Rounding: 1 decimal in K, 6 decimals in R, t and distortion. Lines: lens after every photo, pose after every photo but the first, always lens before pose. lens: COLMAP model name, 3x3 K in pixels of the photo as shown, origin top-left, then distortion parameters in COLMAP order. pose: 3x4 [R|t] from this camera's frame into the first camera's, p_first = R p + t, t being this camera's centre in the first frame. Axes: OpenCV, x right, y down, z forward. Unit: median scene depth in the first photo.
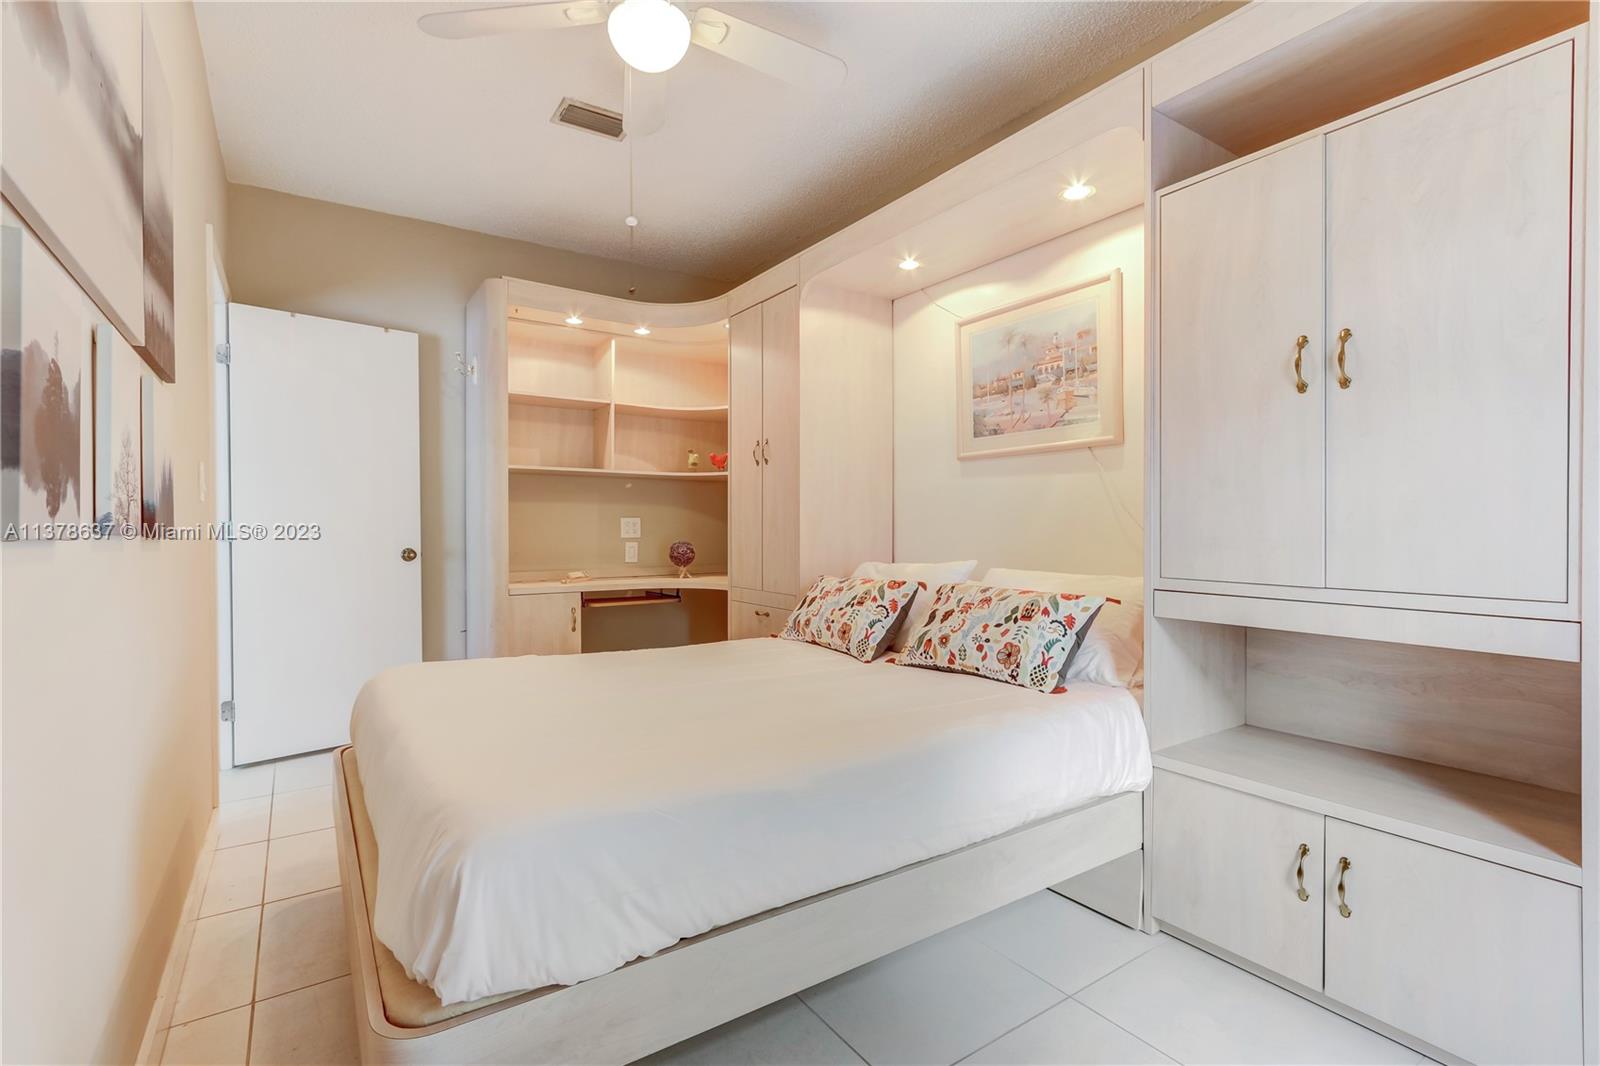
lens RADIAL K [[743.5, 0, 798.8], [0, 743.5, 530.6], [0, 0, 1]] dist [-0.001774, 0.002978]
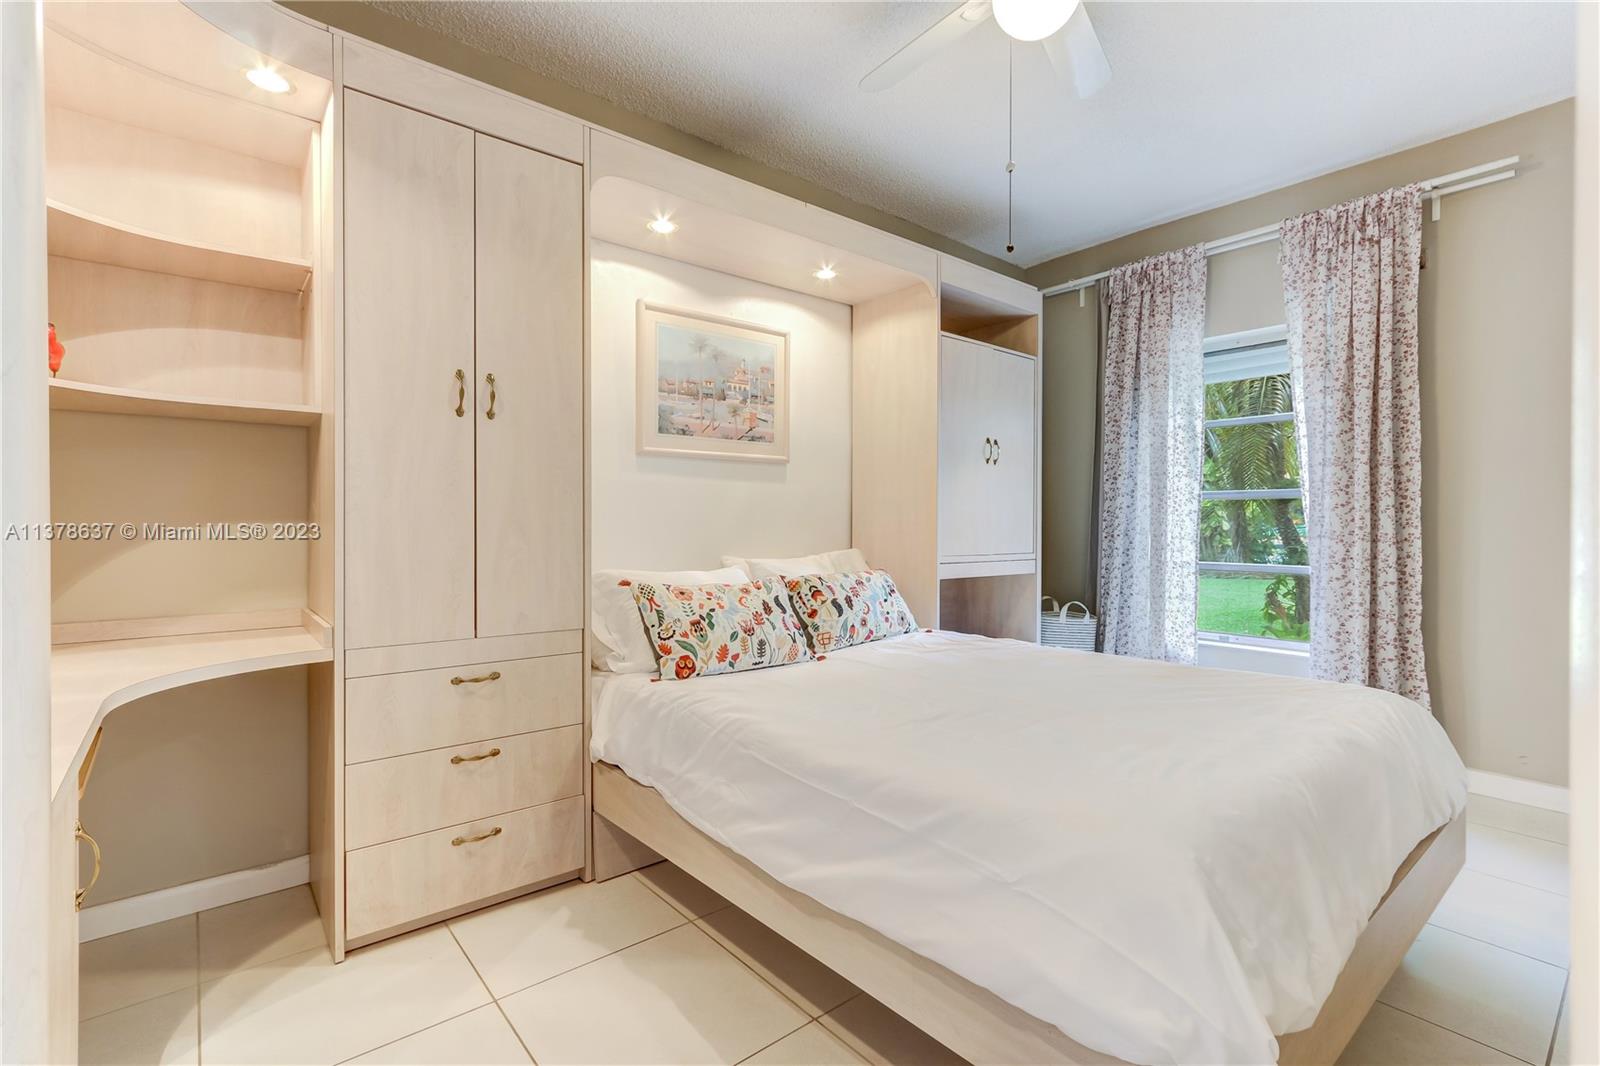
lens RADIAL K [[743.5, 0, 799.6], [0, 743.5, 531.6], [0, 0, 1]] dist [-0.001774, 0.002978]
pose [[-0.104679, 0.001879, 0.994504, -0.775480], [0.010971, 0.999940, -0.000734, 0.003596], [-0.994445, 0.010834, -0.104694, 0.987657]]
